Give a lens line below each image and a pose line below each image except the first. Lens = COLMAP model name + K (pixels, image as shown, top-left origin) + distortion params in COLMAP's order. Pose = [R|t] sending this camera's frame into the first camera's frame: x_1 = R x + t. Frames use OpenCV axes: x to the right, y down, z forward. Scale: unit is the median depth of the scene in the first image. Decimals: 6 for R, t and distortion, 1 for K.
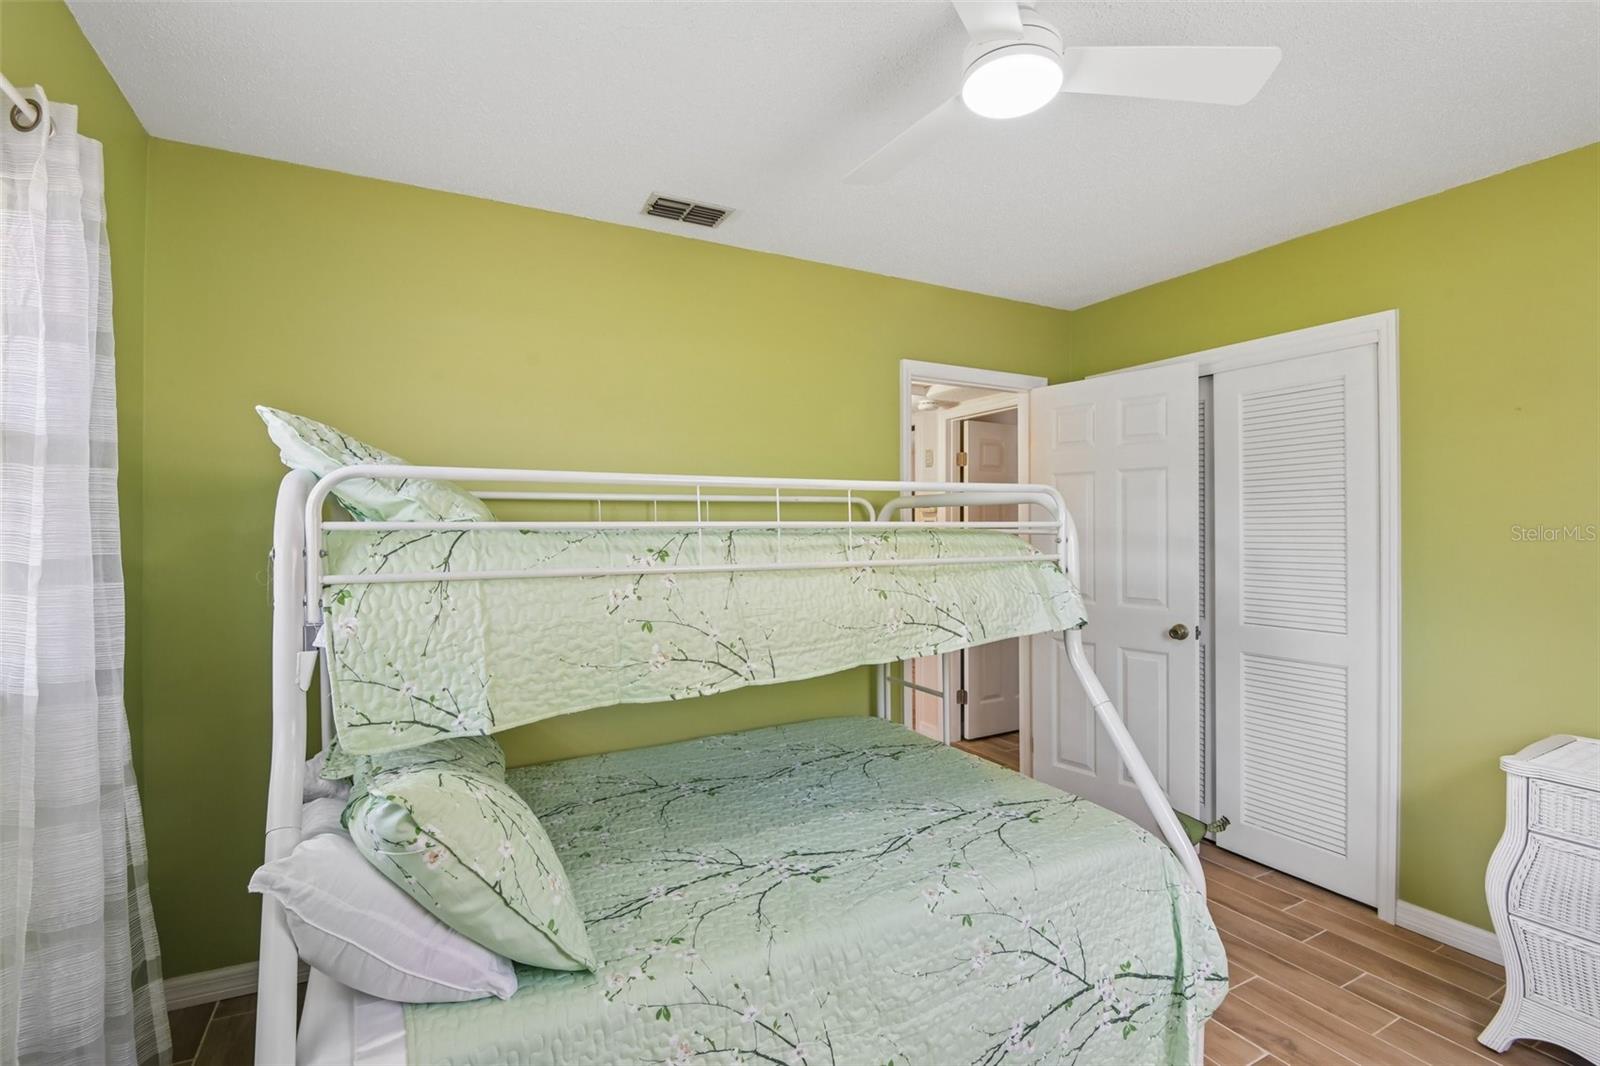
lens RADIAL K [[741.6, 0, 793.4], [0, 741.6, 526.2], [0, 0, 1]] dist [-0.002829, -0.008760]
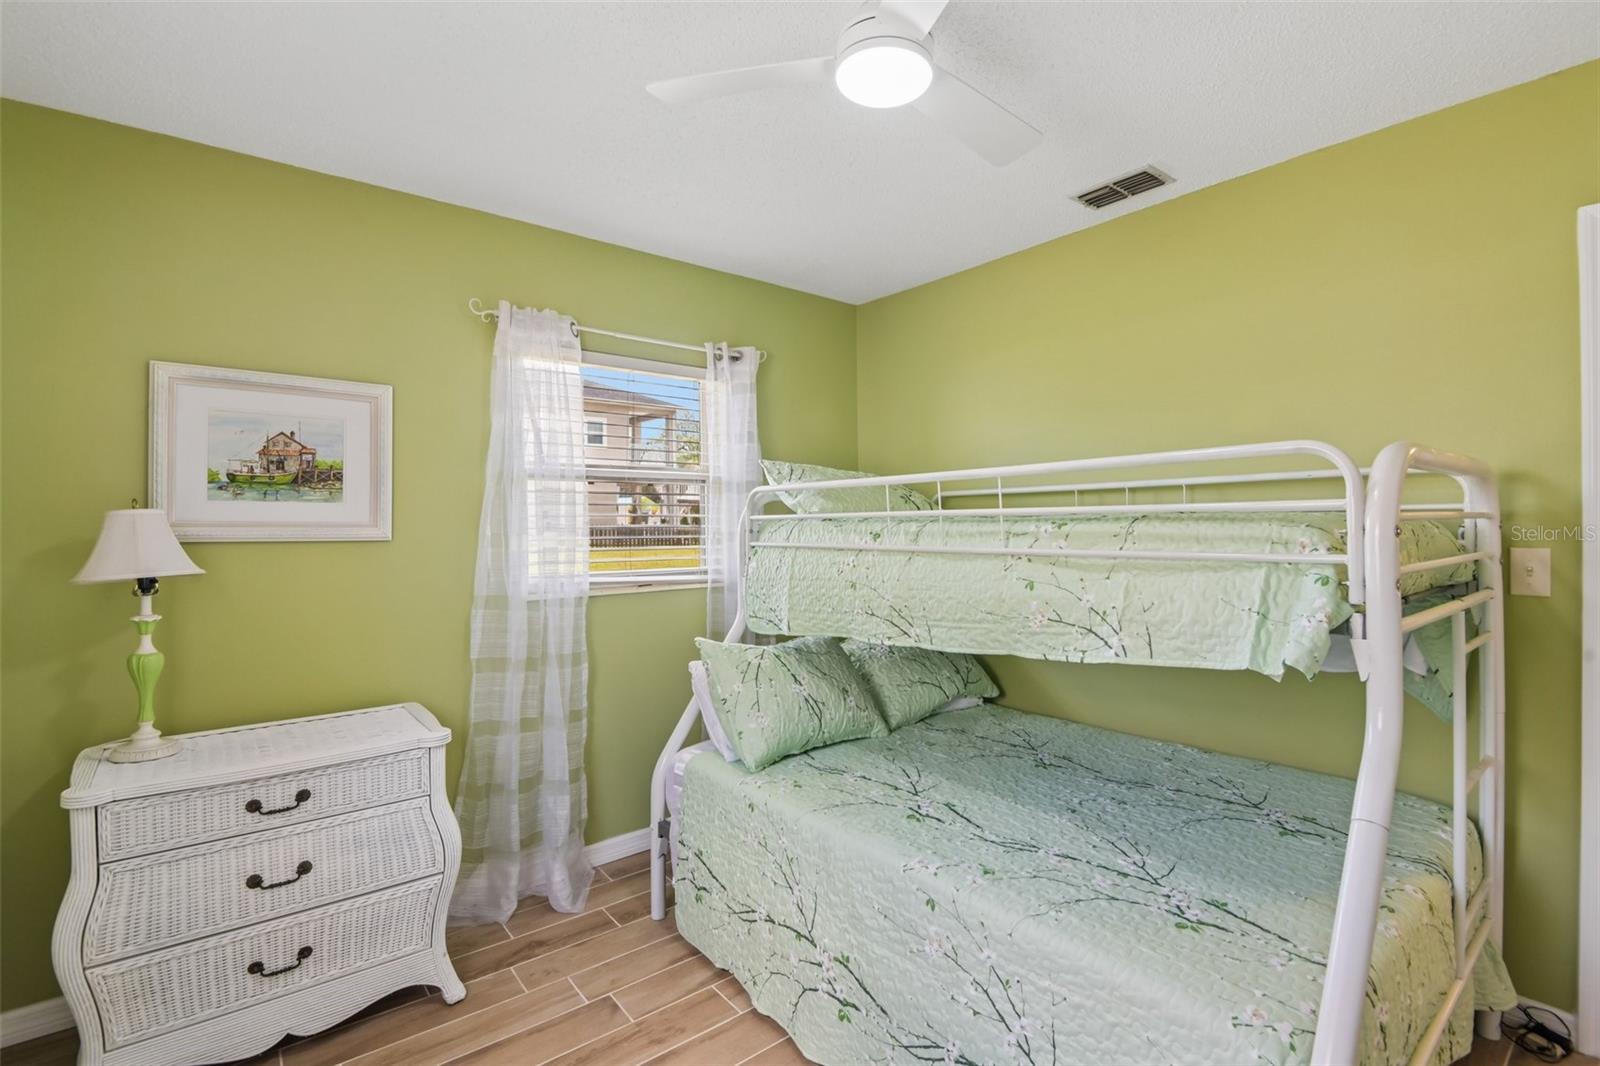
lens RADIAL K [[741.6, 0, 789.1], [0, 741.6, 530.8], [0, 0, 1]] dist [-0.002829, -0.008760]
pose [[0.169624, 0.011418, -0.985443, 0.981587], [0.010053, 0.999861, 0.013315, 0.007512], [0.985458, -0.012165, 0.169486, 0.531691]]
